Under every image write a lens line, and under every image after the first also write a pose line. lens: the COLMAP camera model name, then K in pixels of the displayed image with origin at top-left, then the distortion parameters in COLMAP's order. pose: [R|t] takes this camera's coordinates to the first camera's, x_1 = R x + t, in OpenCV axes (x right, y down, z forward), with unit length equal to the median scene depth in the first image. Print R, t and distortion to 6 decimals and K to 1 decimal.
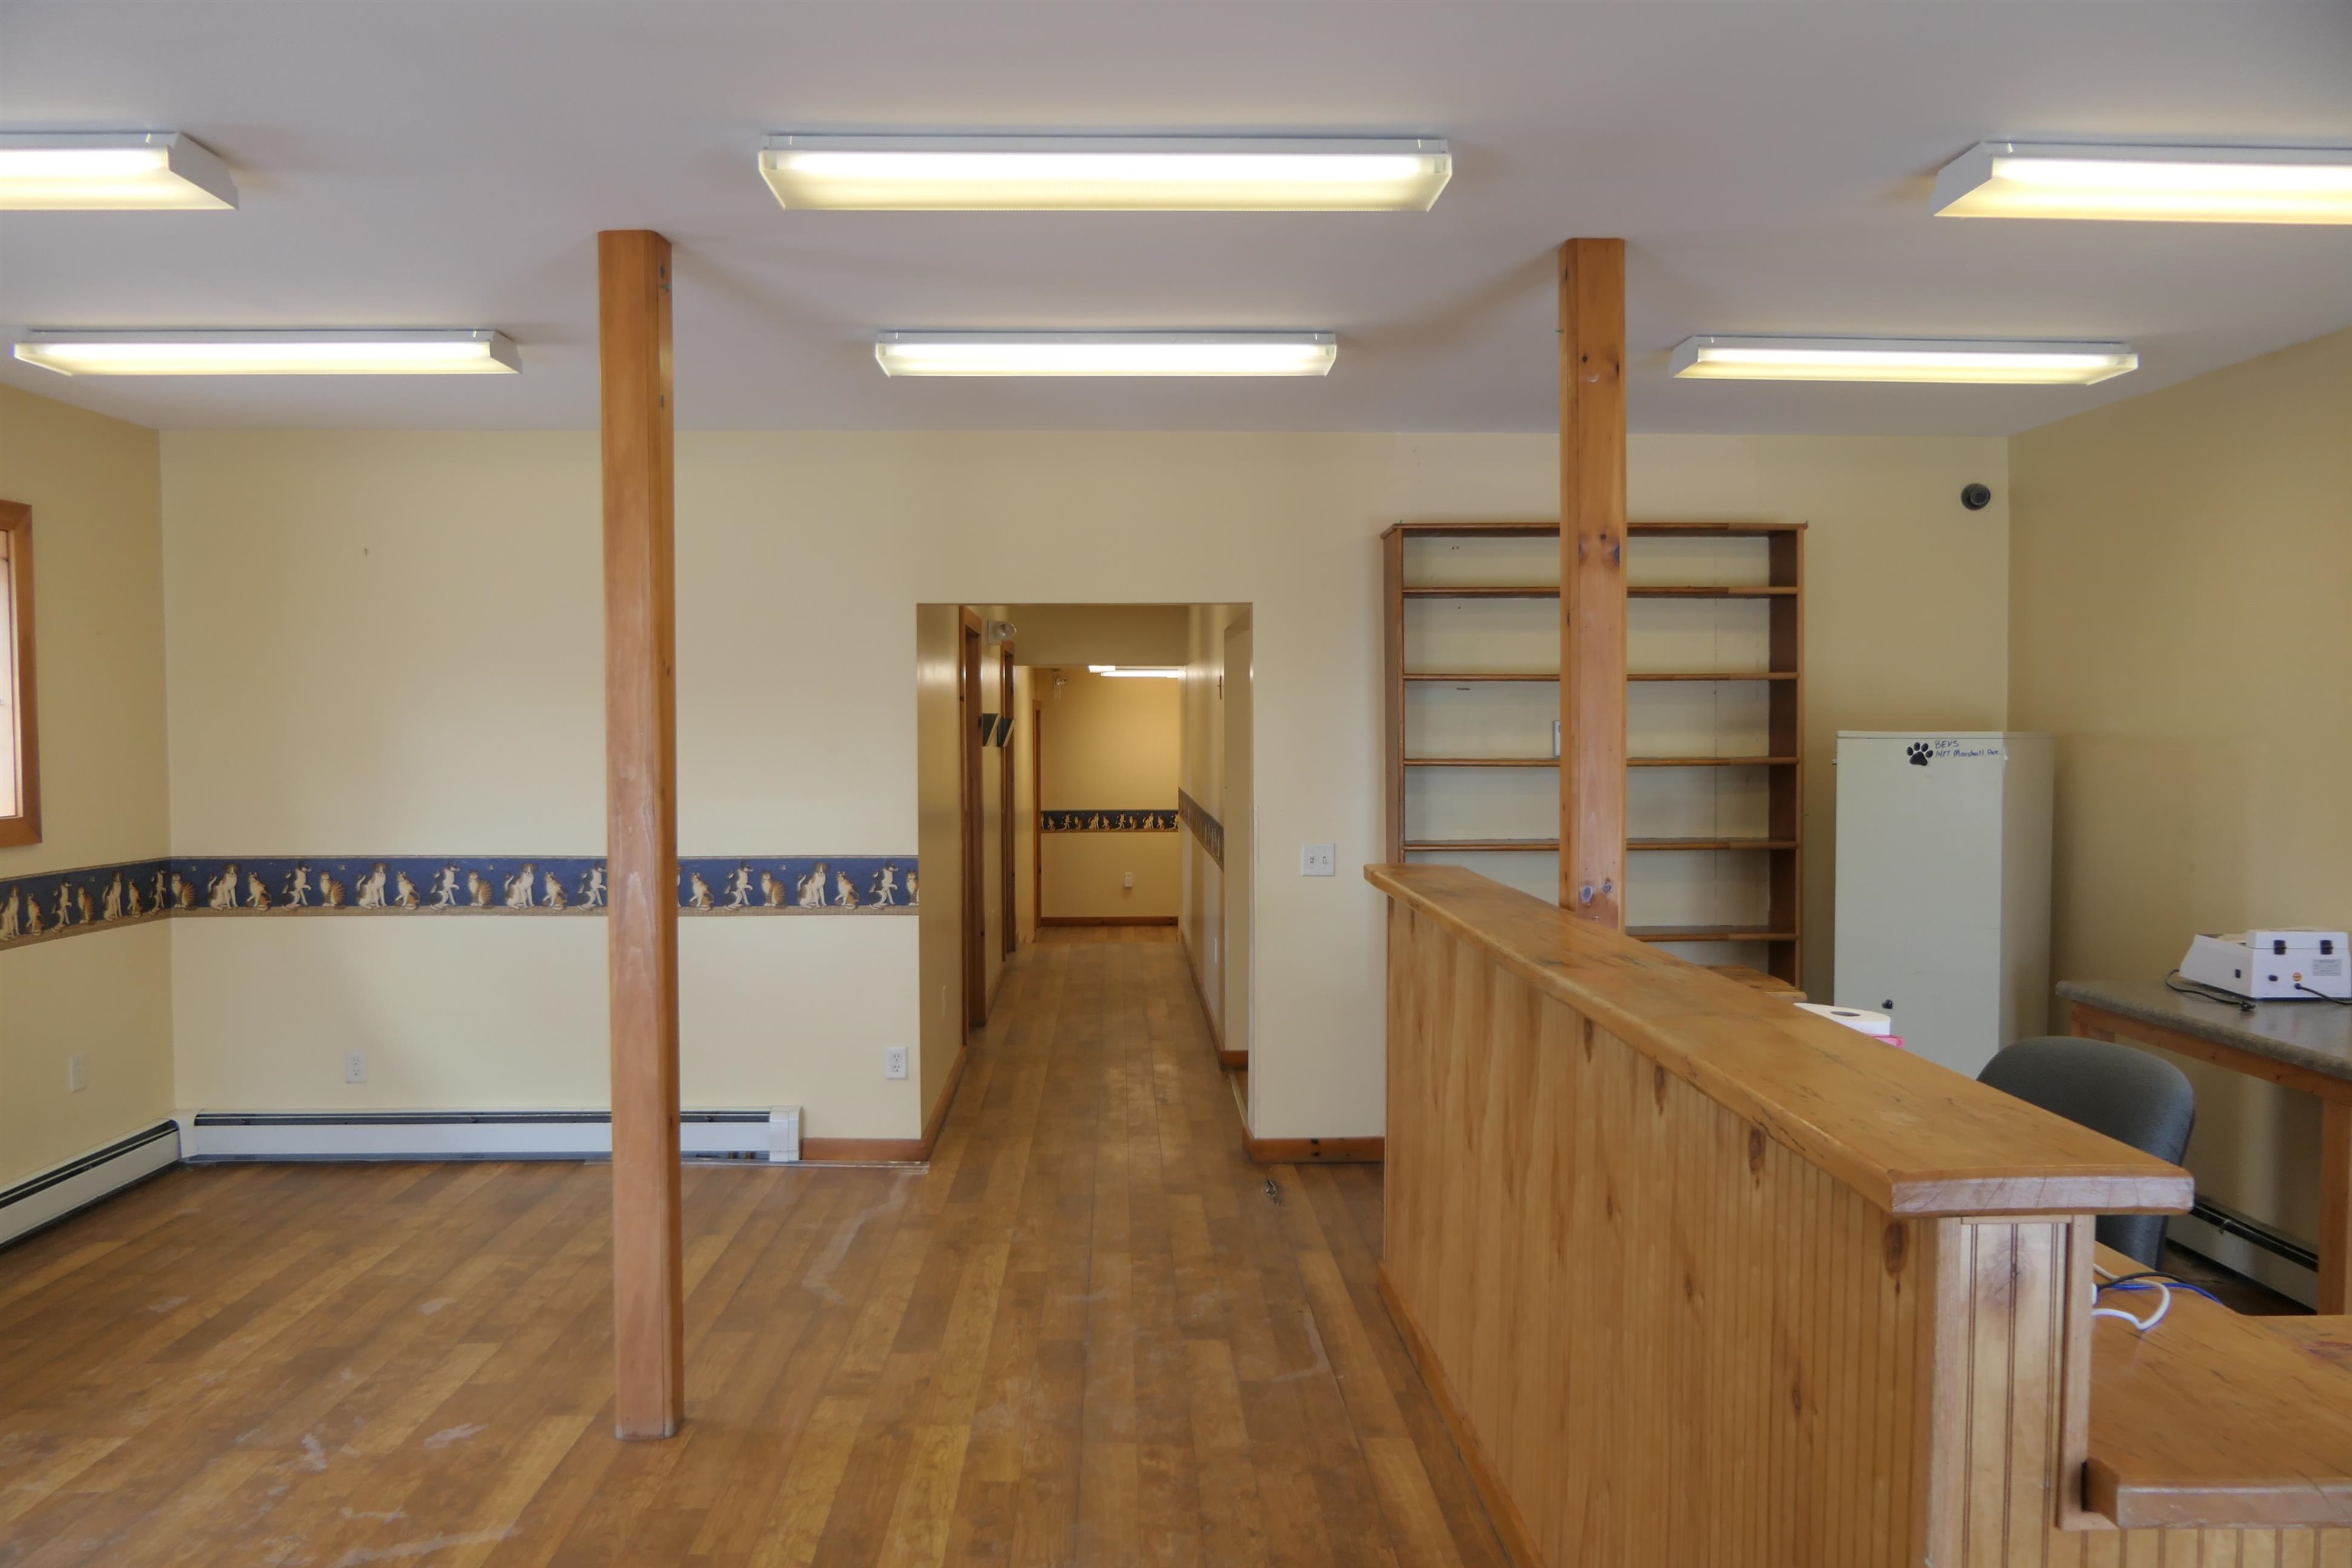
lens RADIAL K [[1664.5, 0, 1176.3], [0, 1664.5, 847.8], [0, 0, 1]] dist [0.042298, -0.063975]
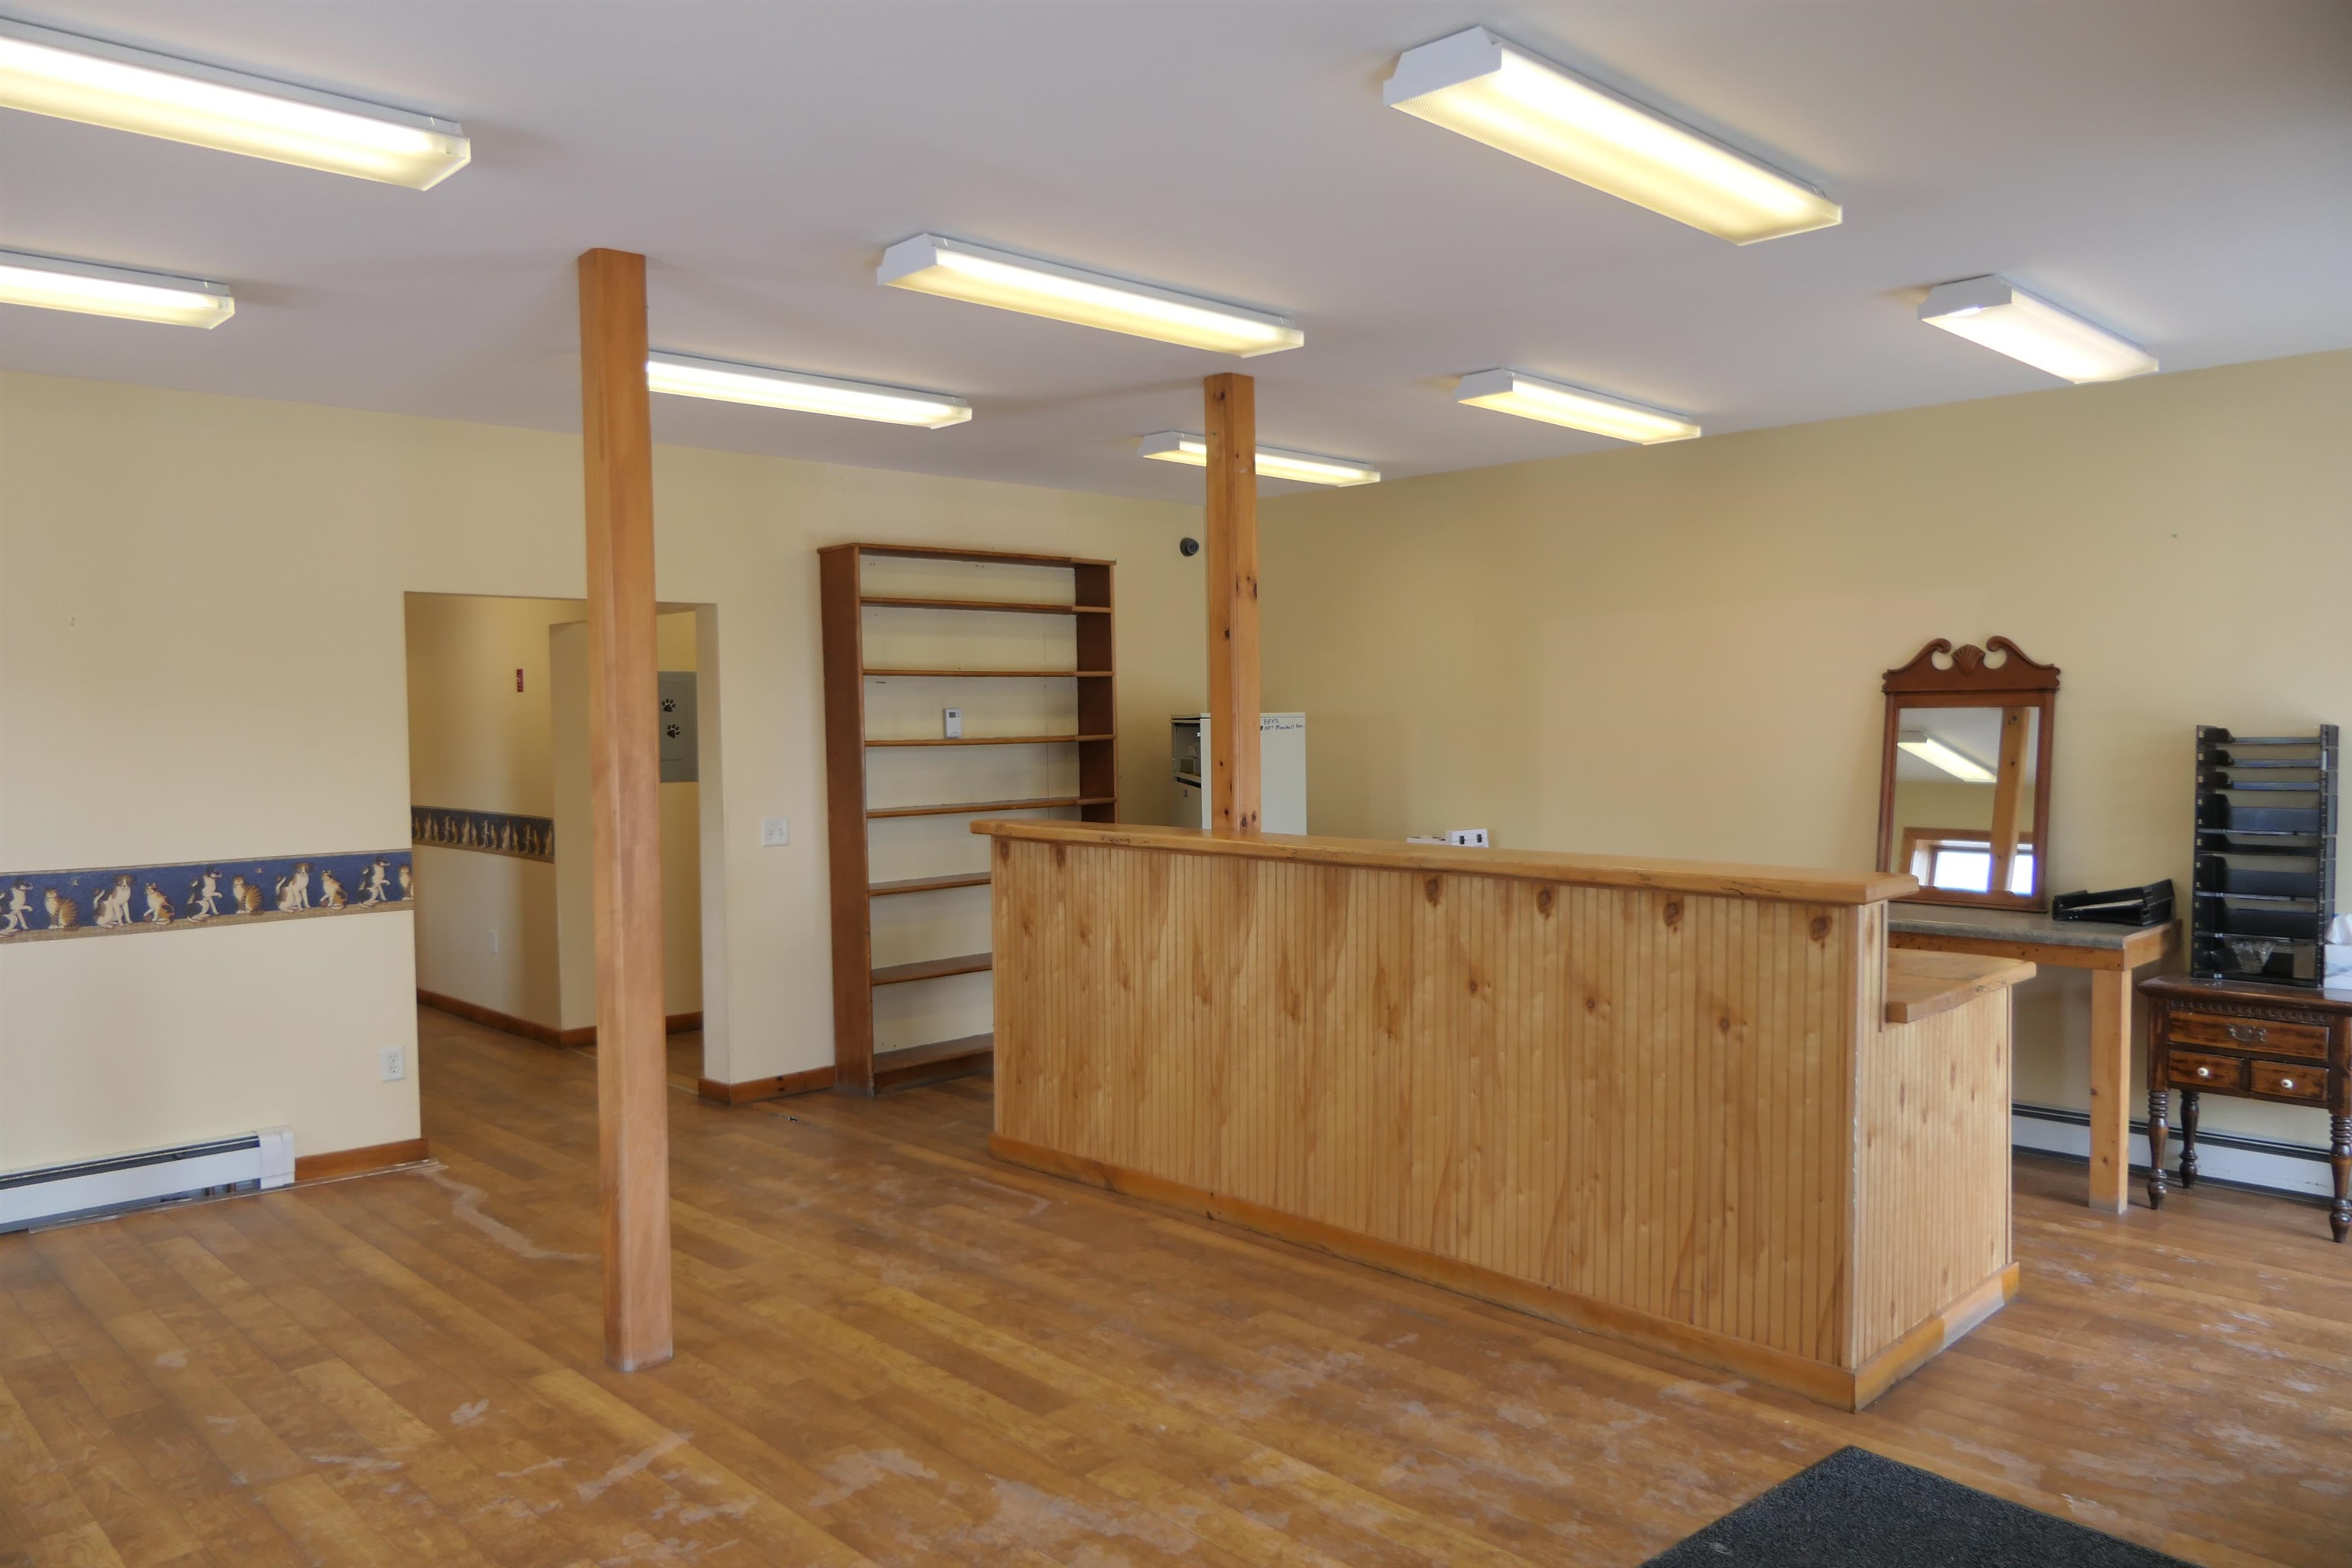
lens RADIAL K [[1664.5, 0, 1176.3], [0, 1664.5, 847.8], [0, 0, 1]] dist [0.042298, -0.063975]
pose [[0.740575, -0.062681, 0.669044, -0.655661], [0.056881, 0.997914, 0.030530, -0.000479], [-0.669562, 0.015445, 0.742596, -0.044906]]
